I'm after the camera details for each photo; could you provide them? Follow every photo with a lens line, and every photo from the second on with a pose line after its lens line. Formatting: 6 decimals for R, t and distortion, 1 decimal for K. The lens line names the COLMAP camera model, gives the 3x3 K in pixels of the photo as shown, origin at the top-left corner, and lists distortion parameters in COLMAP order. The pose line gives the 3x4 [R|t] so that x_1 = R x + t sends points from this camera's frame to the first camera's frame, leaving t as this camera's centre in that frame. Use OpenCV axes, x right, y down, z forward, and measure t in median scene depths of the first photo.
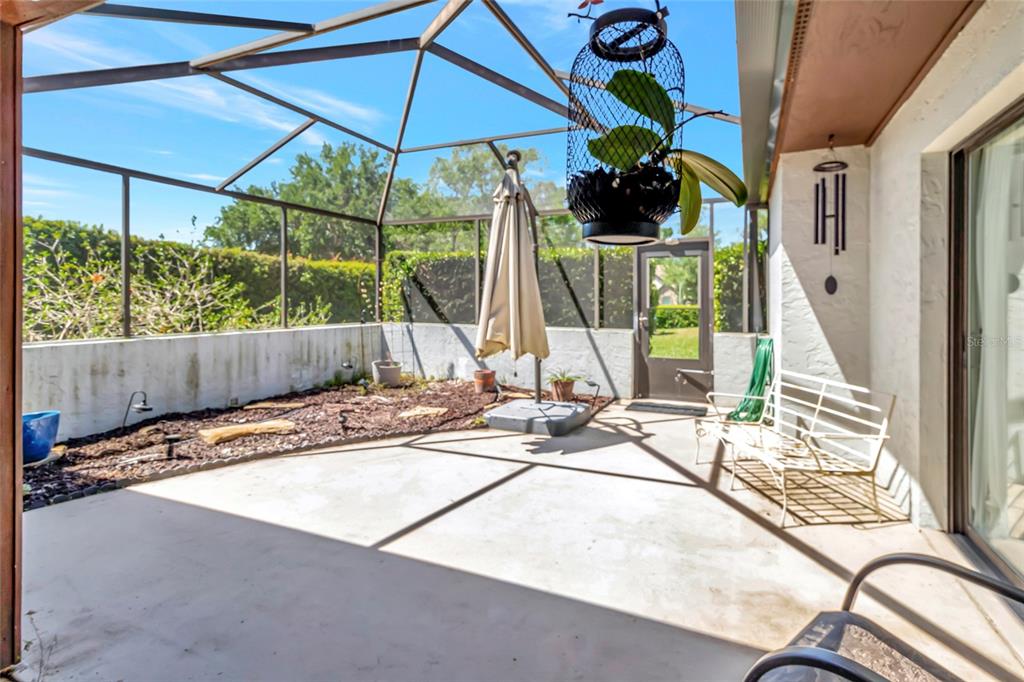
lens RADIAL K [[536.5, 0, 517.3], [0, 536.5, 308.9], [0, 0, 1]] dist [0.001659, 0.000309]
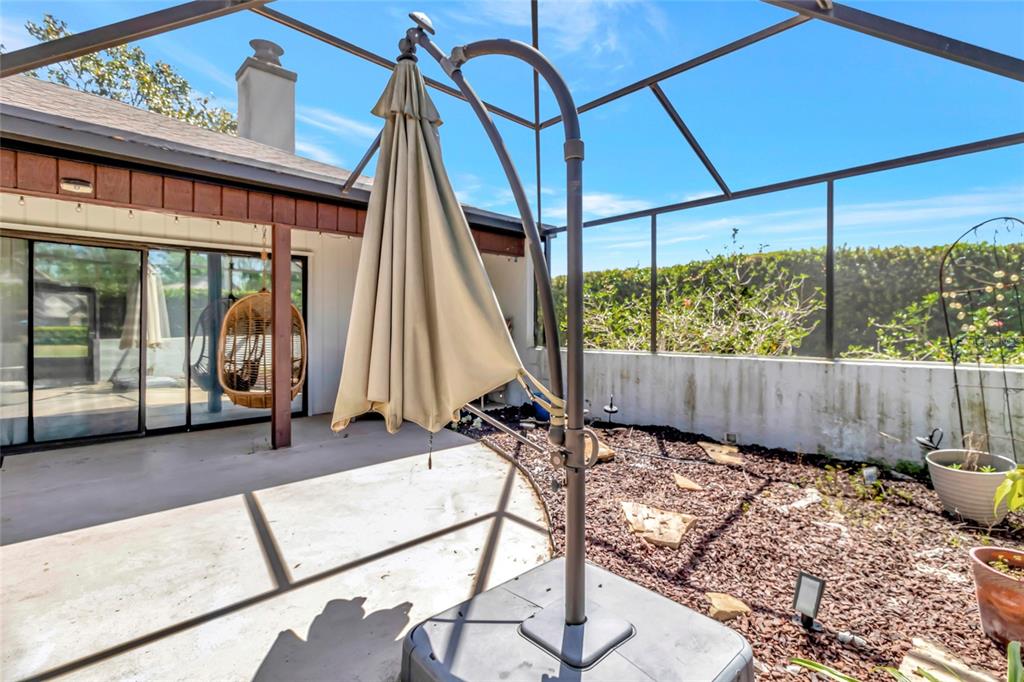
lens RADIAL K [[461.7, 0, 519.7], [0, 461.7, 325.6], [0, 0, 1]] dist [-0.000315, -0.001555]
pose [[-0.348331, -0.002564, -0.937368, 0.276338], [-0.014258, 0.999895, 0.002564, -0.002725], [0.937263, 0.014258, -0.348331, 0.930287]]
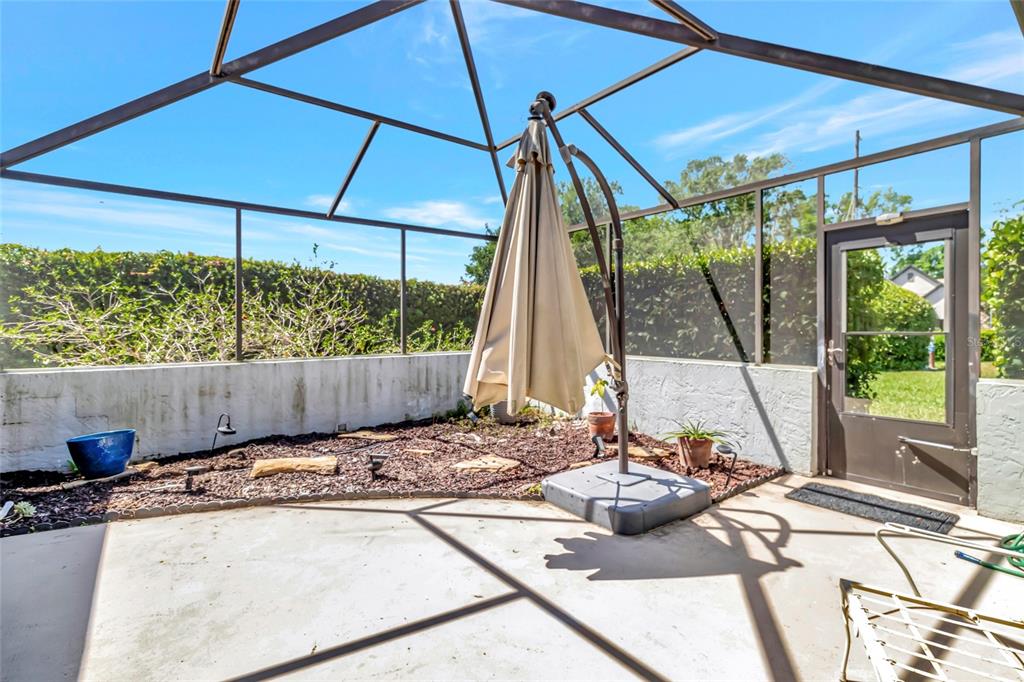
lens RADIAL K [[496.9, 0, 517.5], [0, 496.9, 336.0], [0, 0, 1]] dist [0.004470, 0.002358]
pose [[0.884780, 0.001266, -0.466008, 0.187656], [-0.000283, 0.999998, 0.002179, 0.001166], [0.466009, -0.001796, 0.884778, 0.333360]]
